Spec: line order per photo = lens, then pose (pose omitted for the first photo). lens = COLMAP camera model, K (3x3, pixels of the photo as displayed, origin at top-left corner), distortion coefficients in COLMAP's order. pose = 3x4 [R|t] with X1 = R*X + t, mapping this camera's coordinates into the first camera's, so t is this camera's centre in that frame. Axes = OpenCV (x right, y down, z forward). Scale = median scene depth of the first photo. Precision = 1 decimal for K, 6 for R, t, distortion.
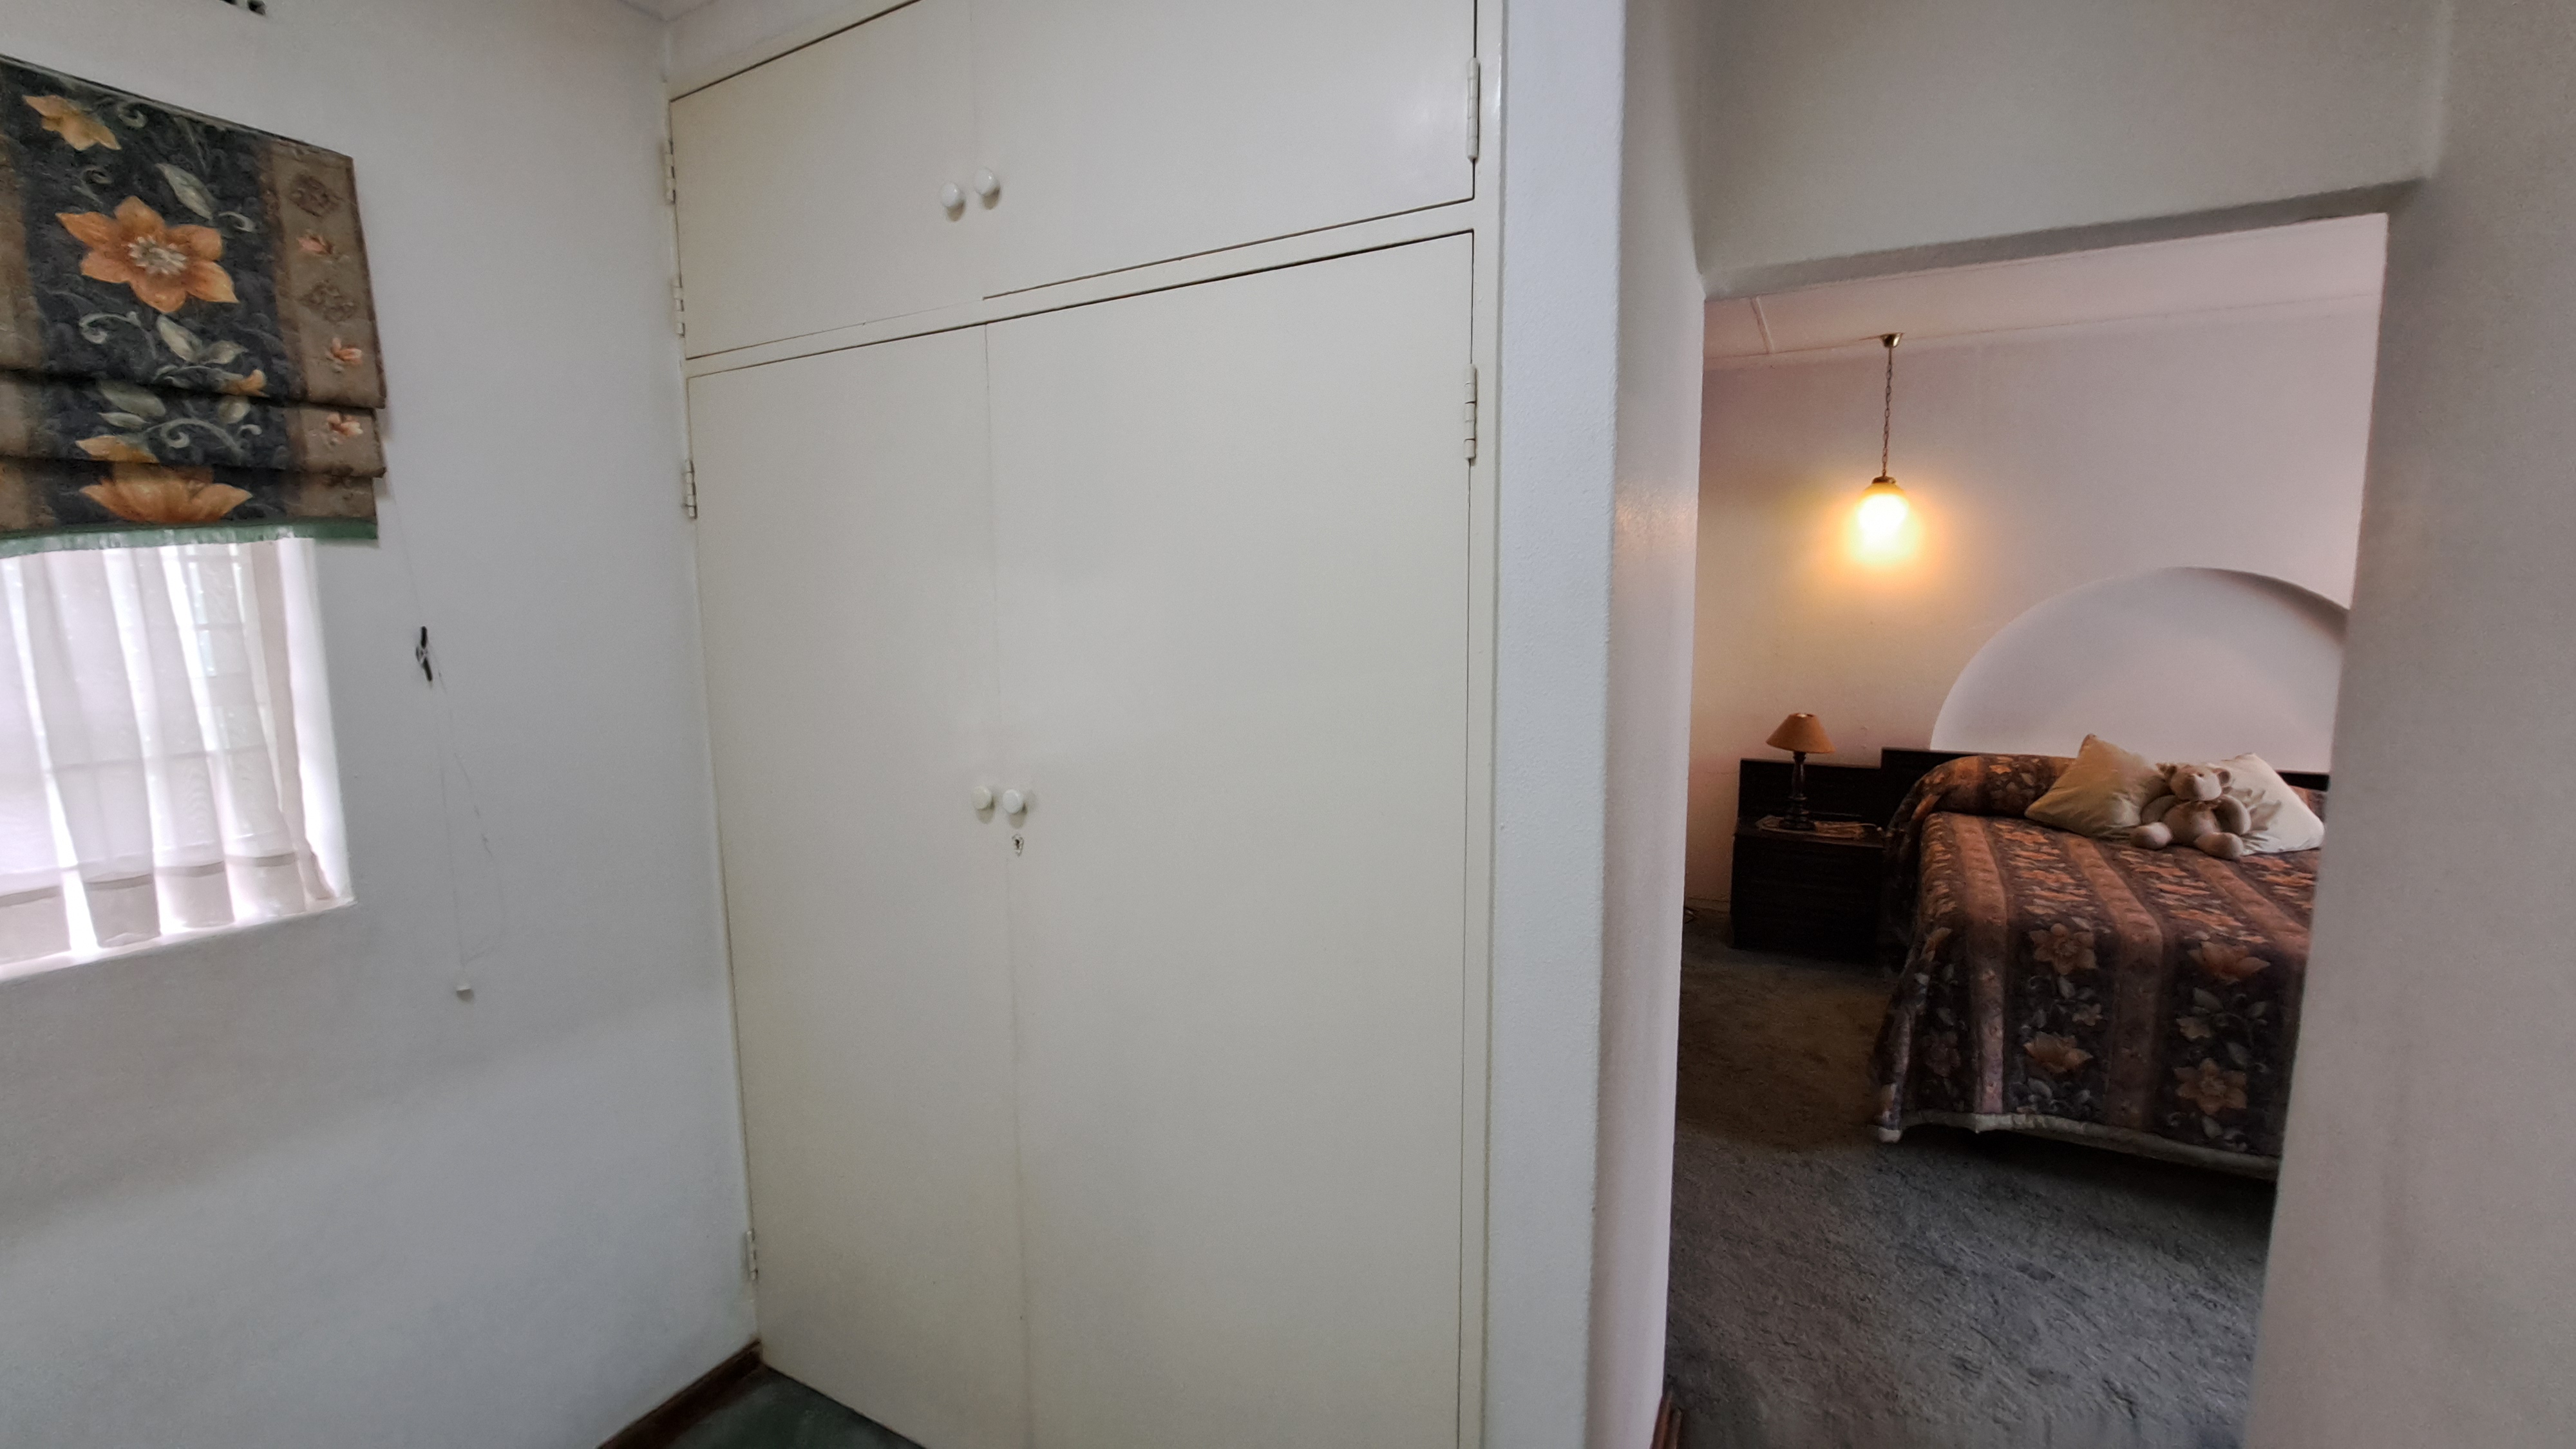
lens RADIAL K [[1030.6, 0, 1284.7], [0, 1030.6, 709.7], [0, 0, 1]] dist [-0.013199, 0.000232]
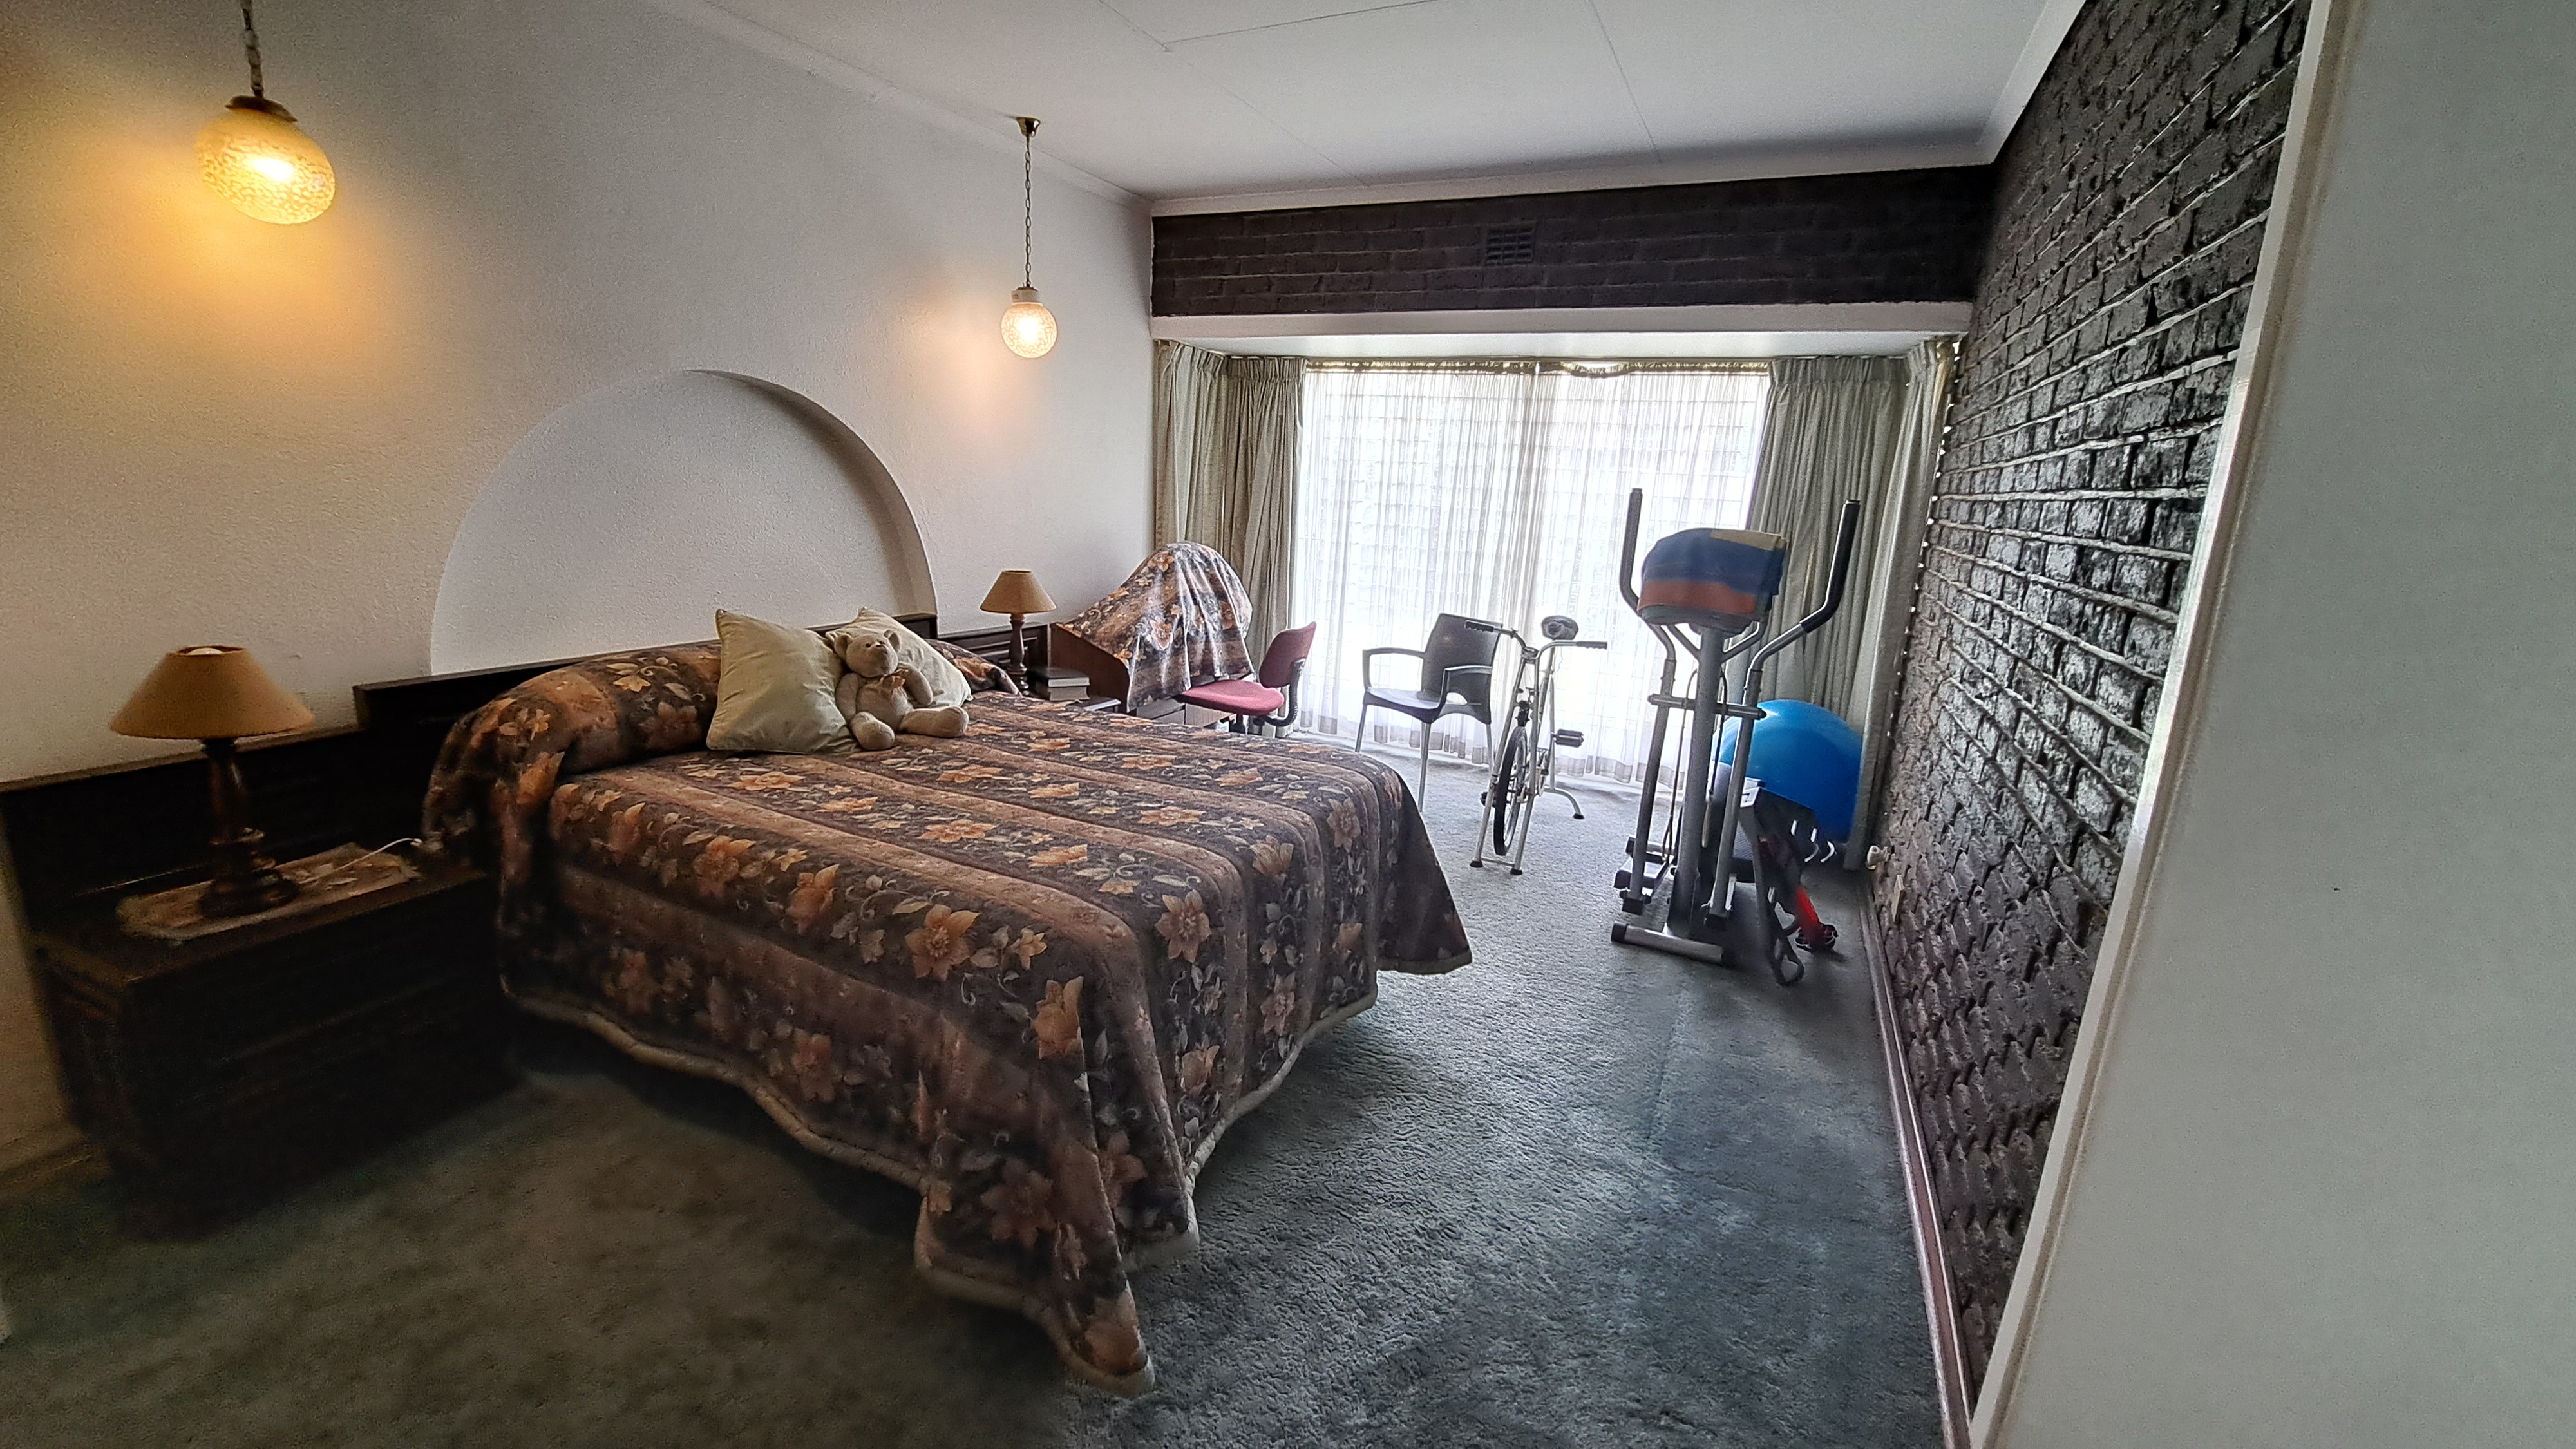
lens RADIAL K [[1030.6, 0, 1284.7], [0, 1030.6, 709.7], [0, 0, 1]] dist [-0.013199, 0.000232]
pose [[-0.036476, -0.220282, 0.974754, 0.083199], [0.068800, 0.972535, 0.222355, -0.037433], [-0.996963, 0.075174, -0.020319, 0.636378]]
